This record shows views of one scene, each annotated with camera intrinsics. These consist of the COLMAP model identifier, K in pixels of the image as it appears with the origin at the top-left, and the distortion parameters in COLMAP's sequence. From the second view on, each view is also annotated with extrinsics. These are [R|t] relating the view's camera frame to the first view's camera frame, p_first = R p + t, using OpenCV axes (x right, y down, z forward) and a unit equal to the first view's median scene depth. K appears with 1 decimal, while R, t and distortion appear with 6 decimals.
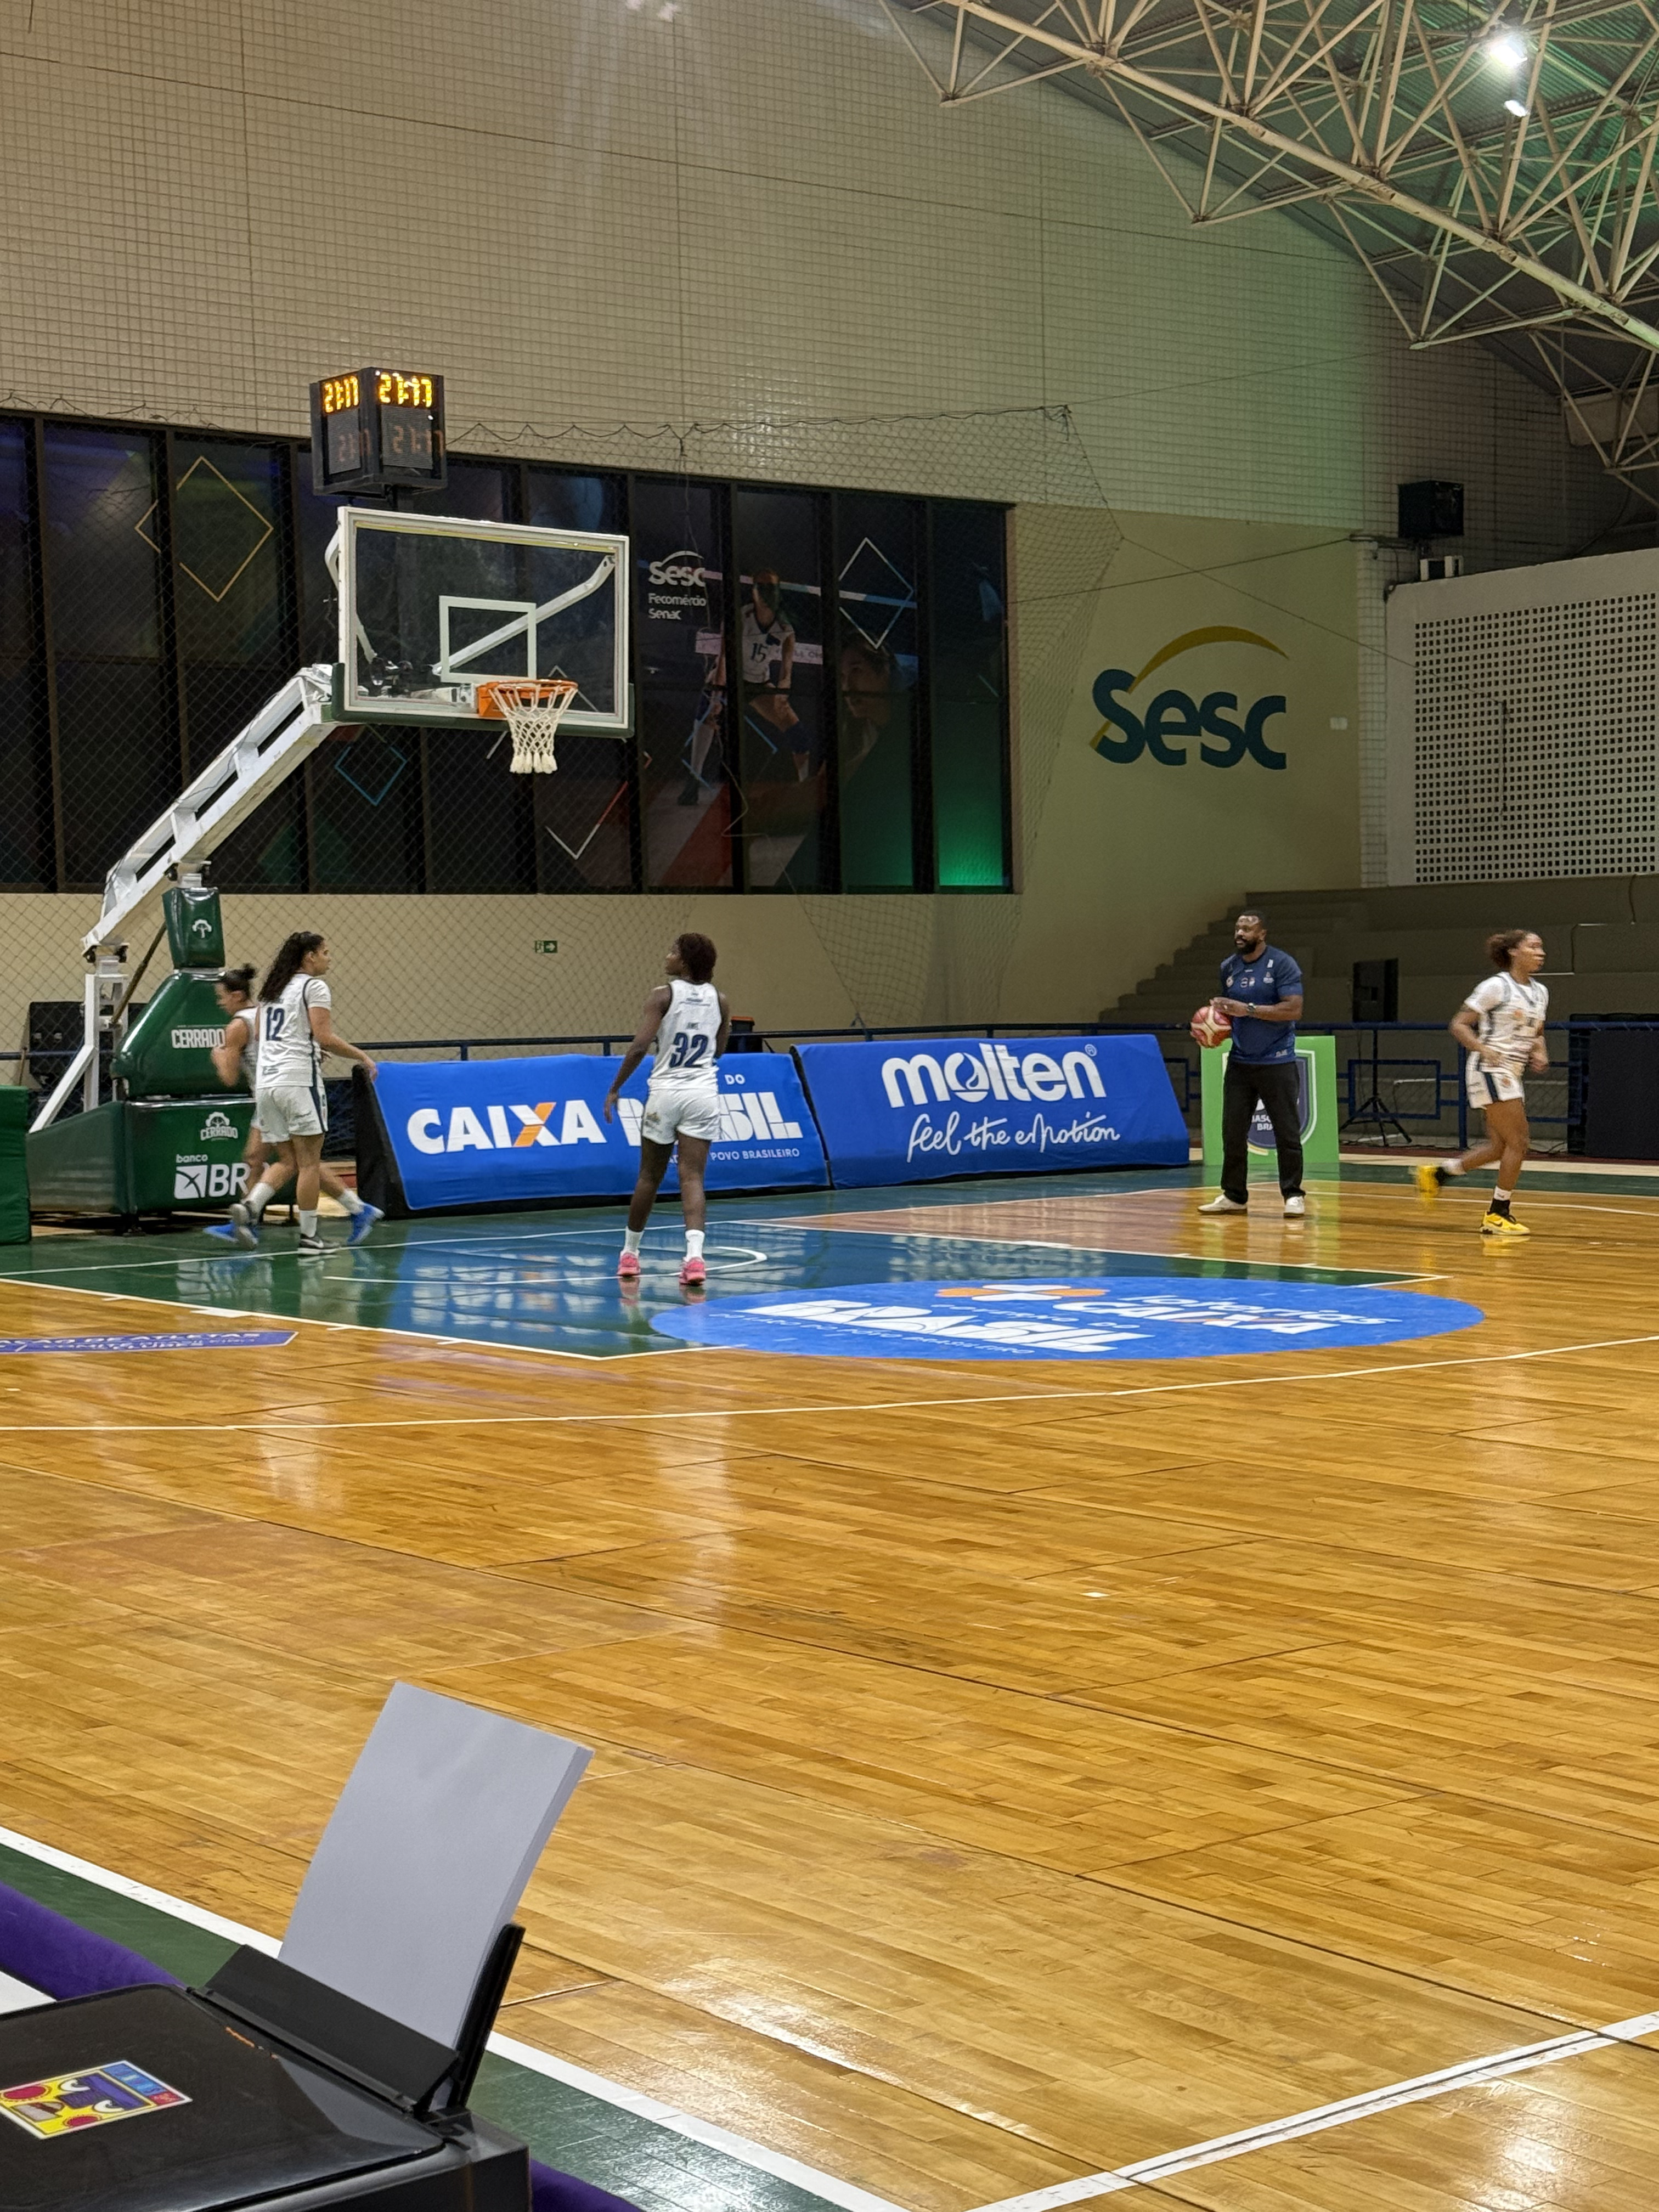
lens RADIAL K [[3459.4, 0, 829.5], [0, 3459.4, 1106.0], [0, 0, 1]] dist [0.229061, 0.004802]
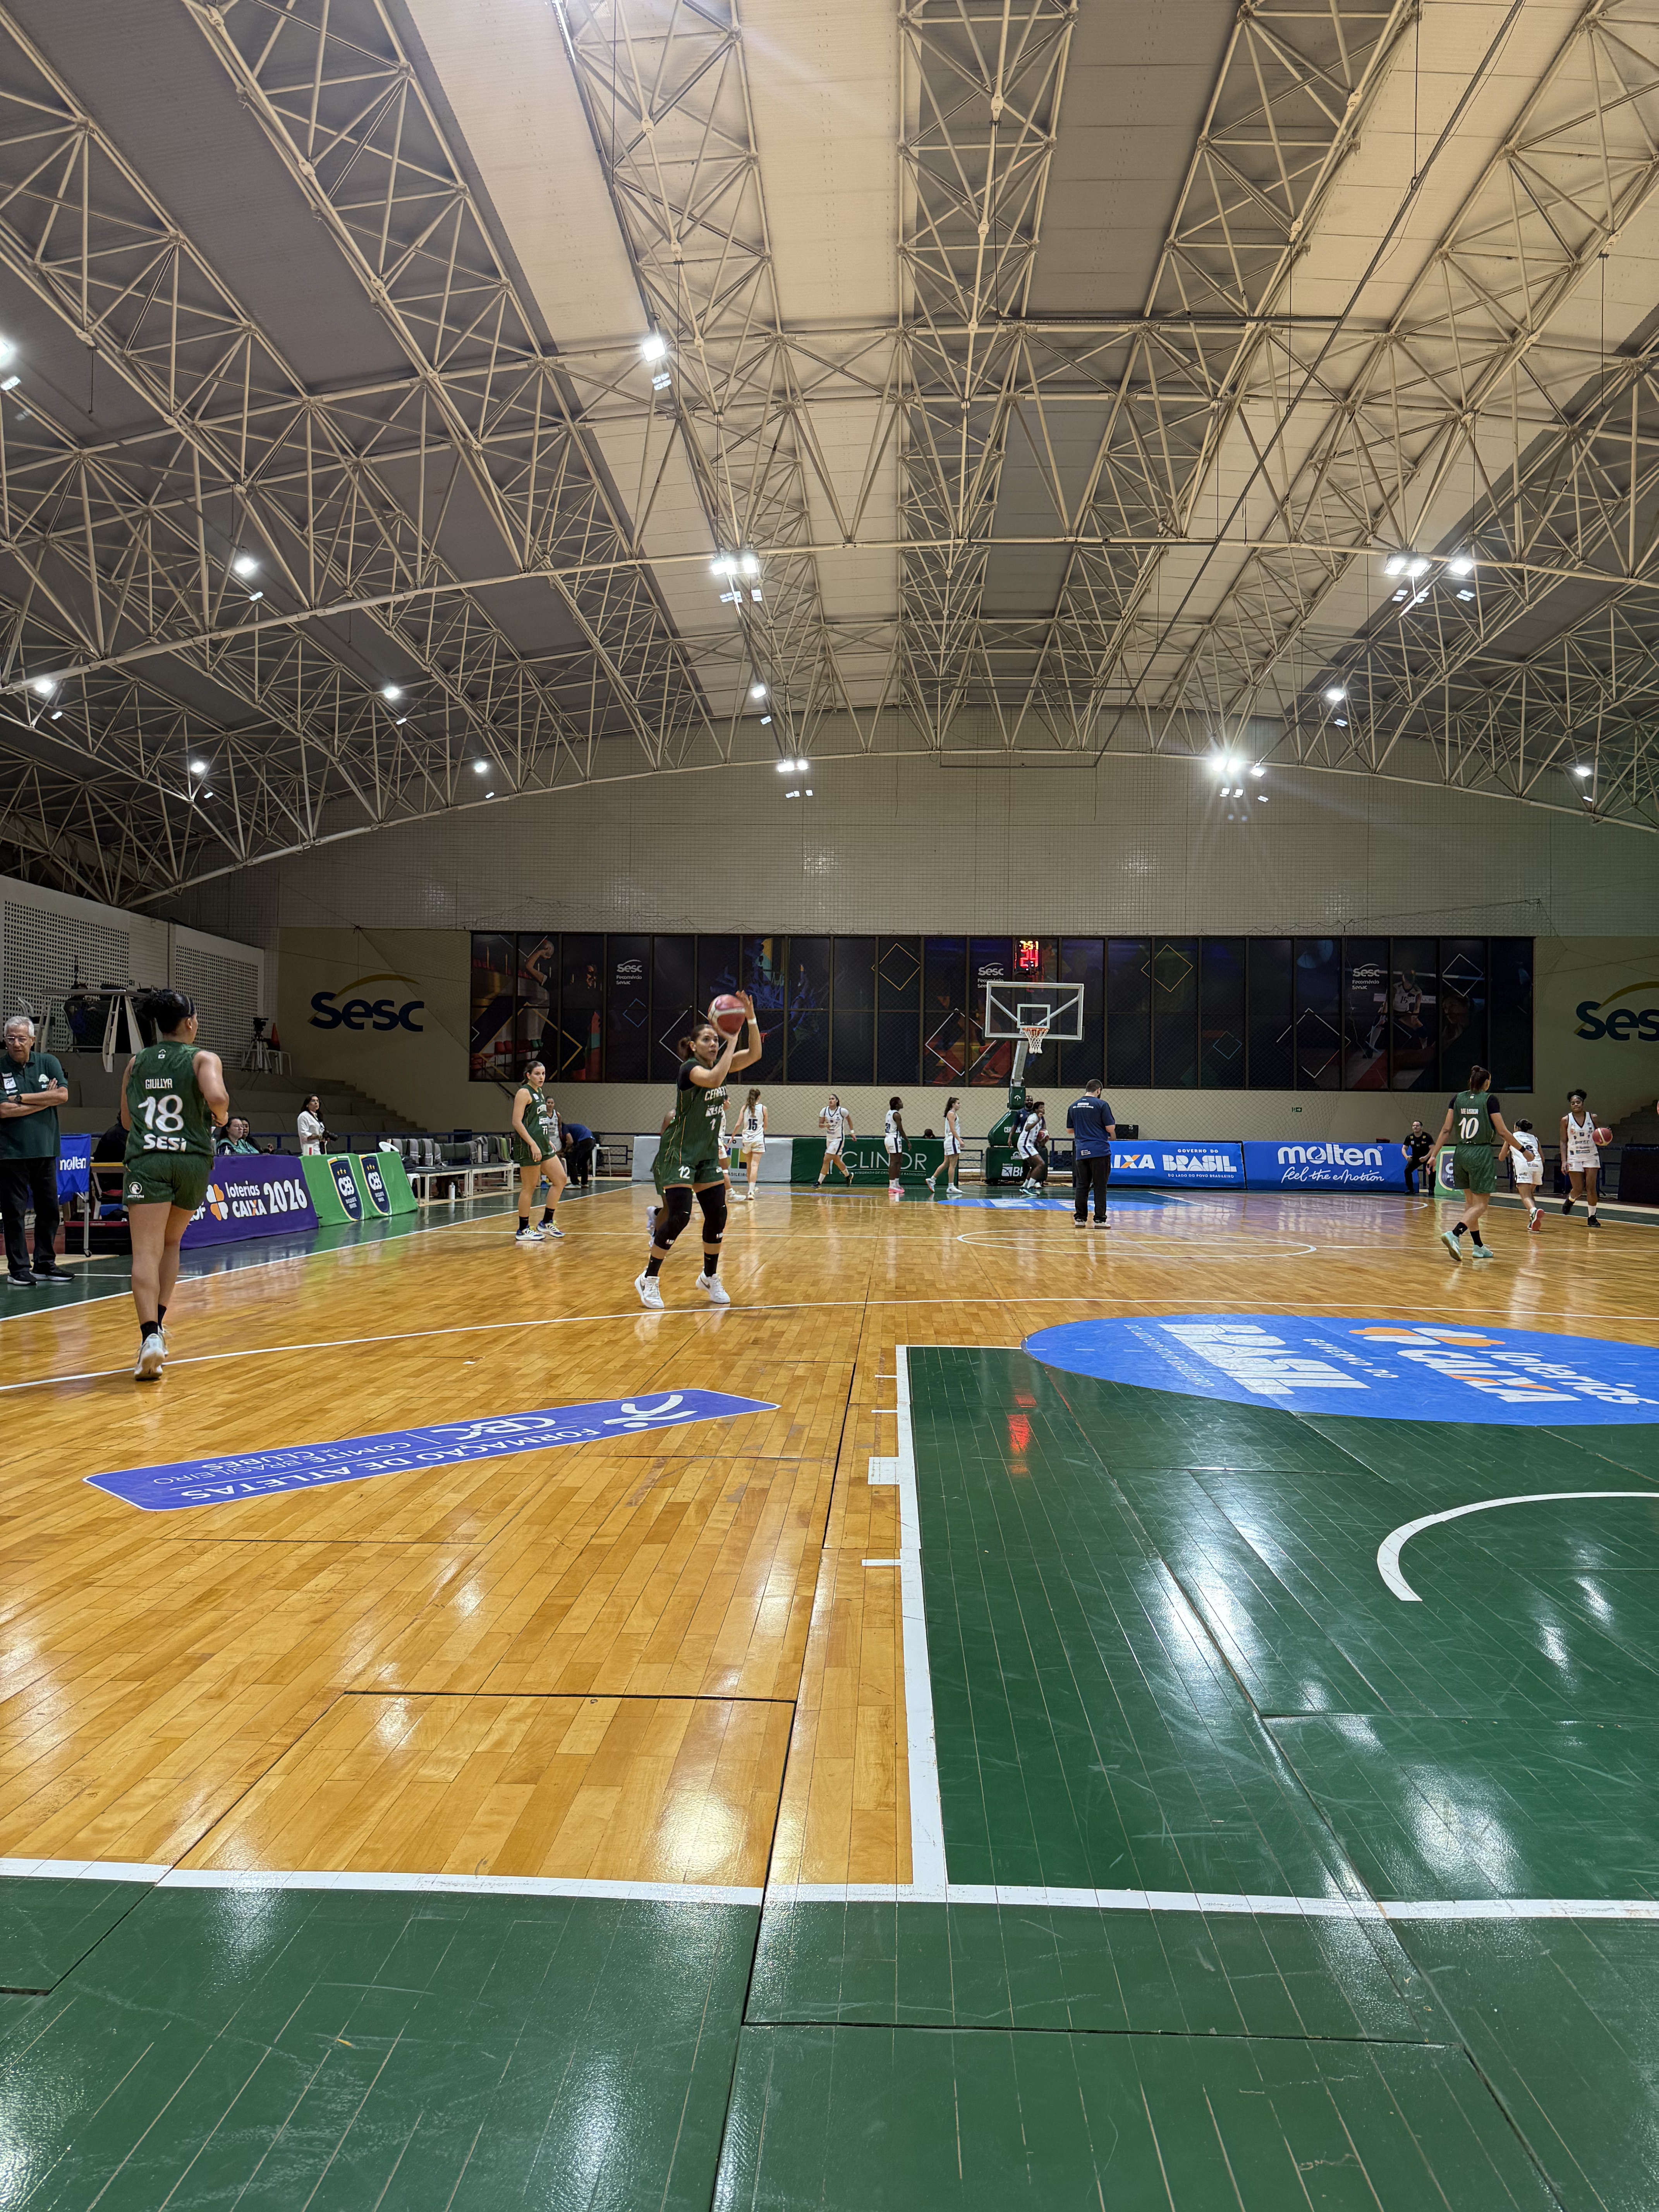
lens RADIAL K [[1579.8, 0, 829.5], [0, 1579.8, 1106.0], [0, 0, 1]] dist [0.001890, -0.001188]
pose [[0.763951, 0.018204, -0.645018, 0.559667], [-0.051279, 0.998153, -0.032564, 0.013943], [0.643234, 0.057953, 0.763473, -0.247796]]
